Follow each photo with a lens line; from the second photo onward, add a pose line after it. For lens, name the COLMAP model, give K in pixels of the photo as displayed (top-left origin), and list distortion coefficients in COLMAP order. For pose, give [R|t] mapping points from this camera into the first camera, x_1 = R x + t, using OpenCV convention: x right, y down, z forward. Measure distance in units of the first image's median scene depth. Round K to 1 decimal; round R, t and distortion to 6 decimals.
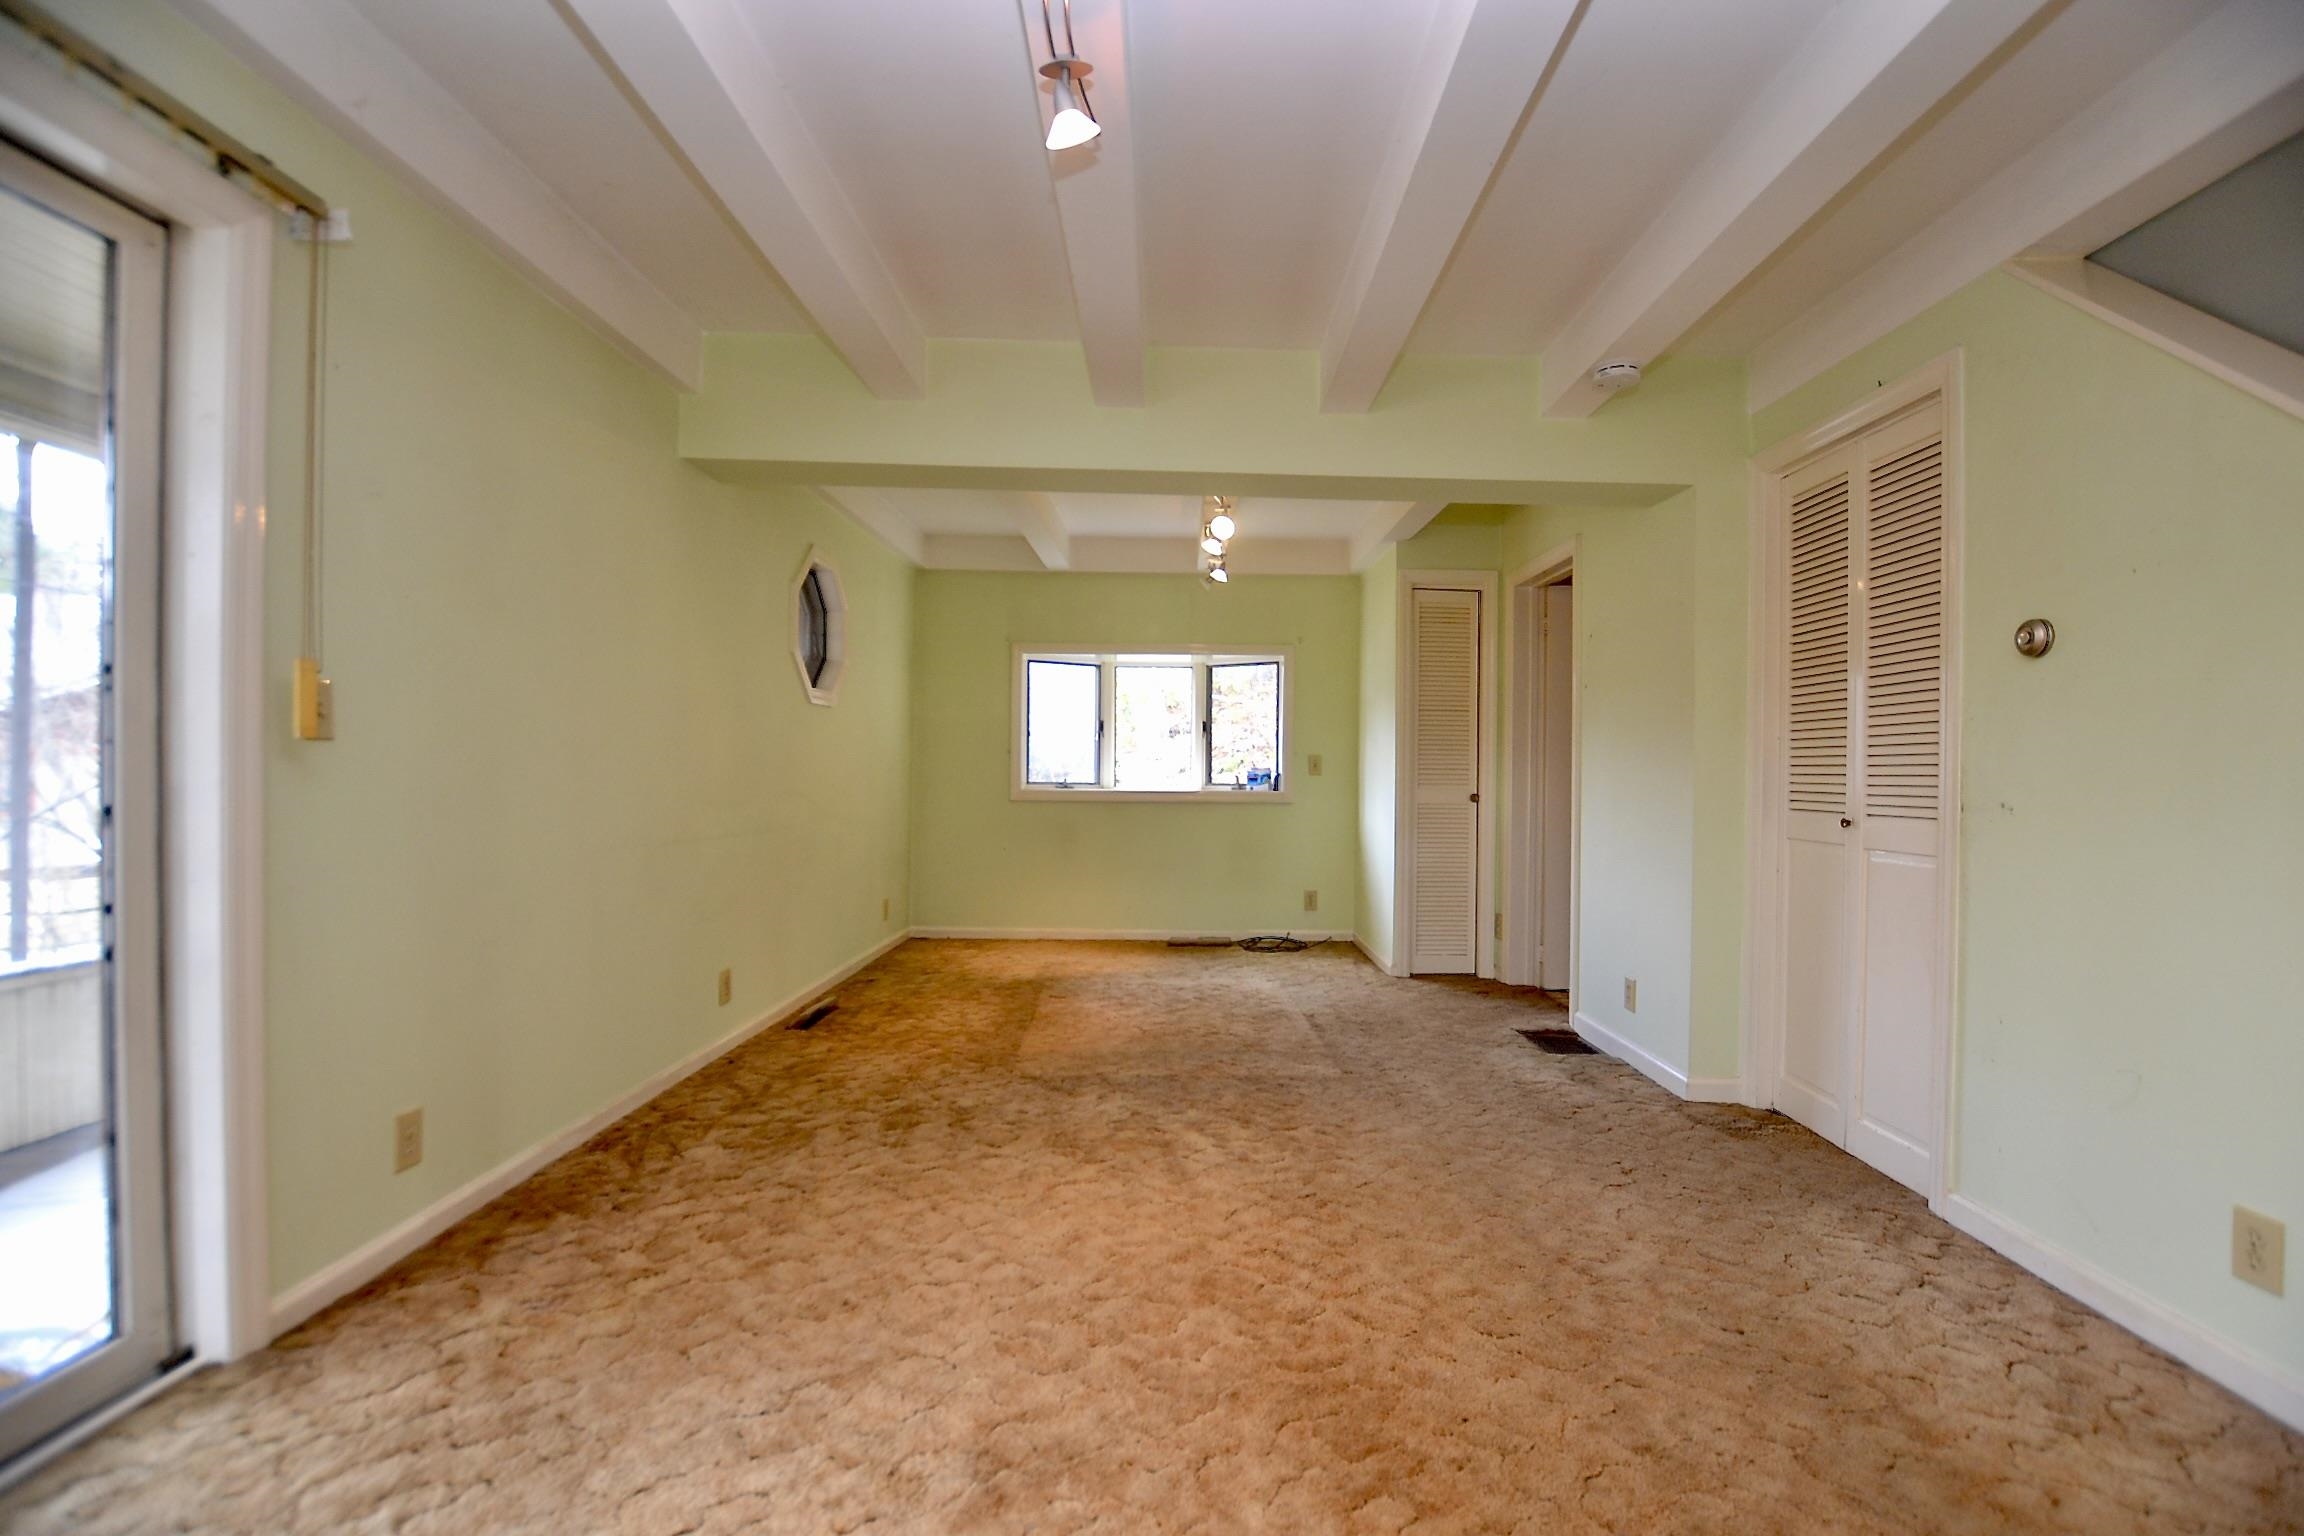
lens RADIAL K [[1025.0, 0, 1152.6], [0, 1025.0, 775.7], [0, 0, 1]] dist [-0.036965, 0.005691]
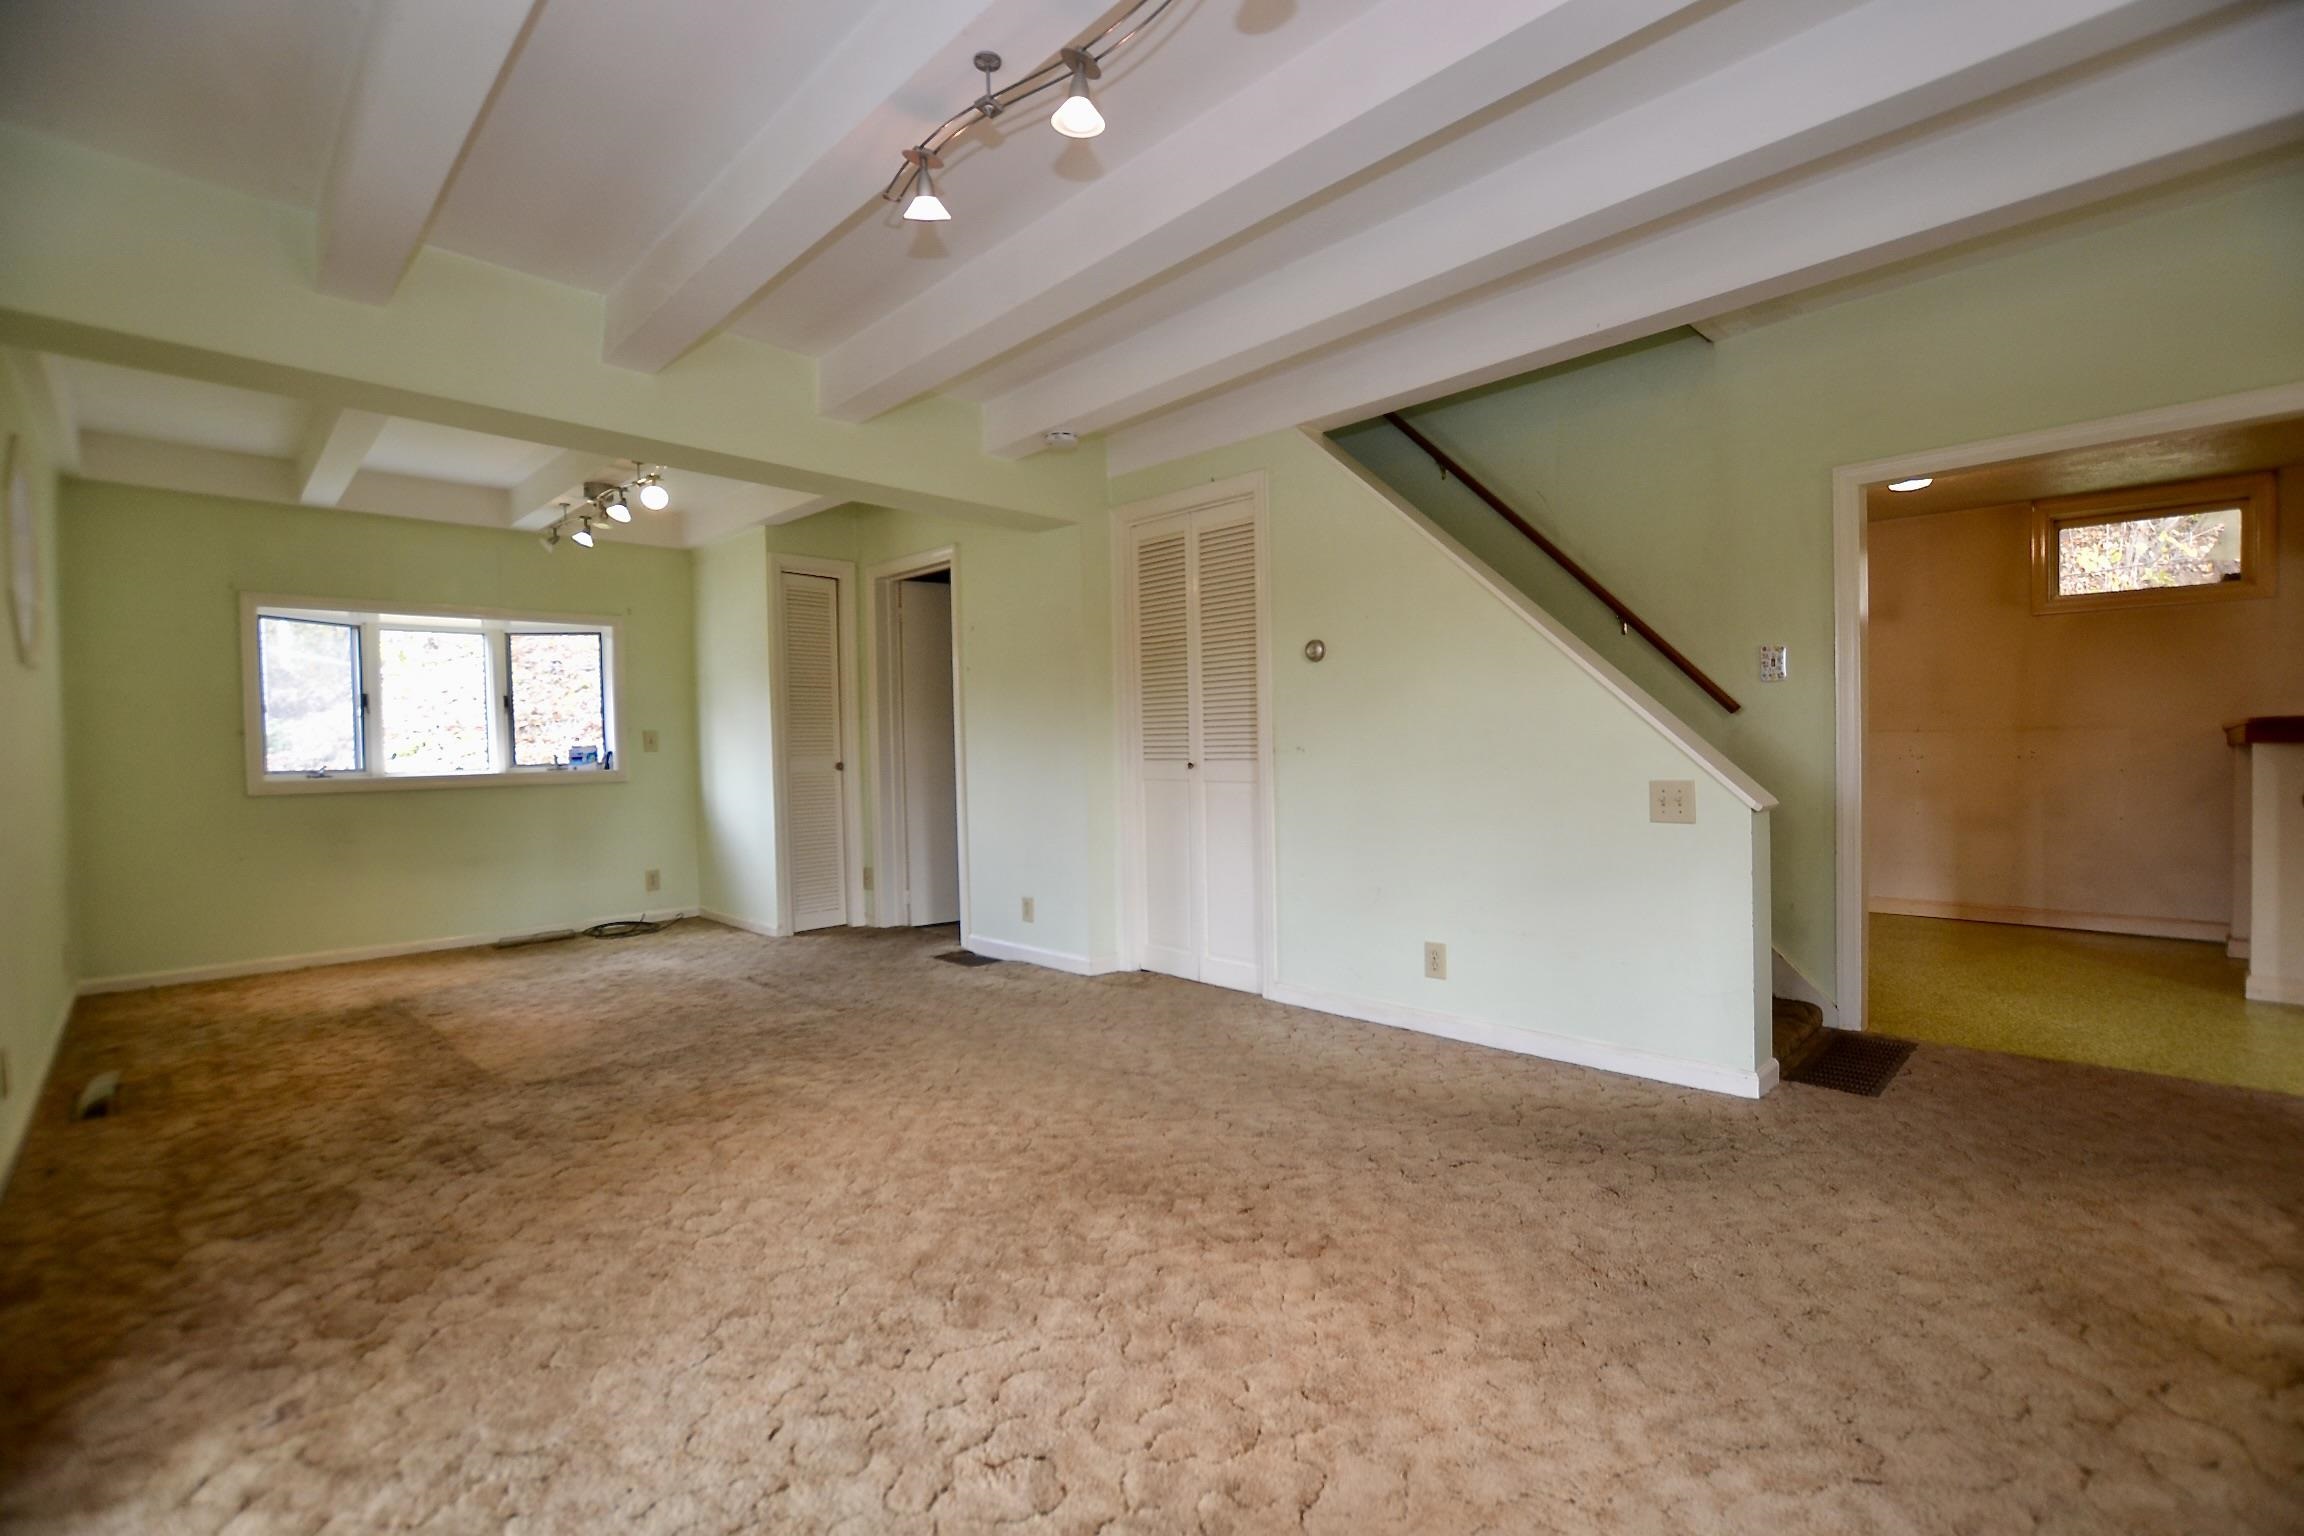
lens RADIAL K [[1025.0, 0, 1152.6], [0, 1025.0, 775.7], [0, 0, 1]] dist [-0.036965, 0.005691]
pose [[0.696922, -0.044613, 0.715758, -0.426176], [0.029282, 0.999001, 0.033757, 0.007330], [-0.716549, -0.002567, 0.697532, -0.028142]]
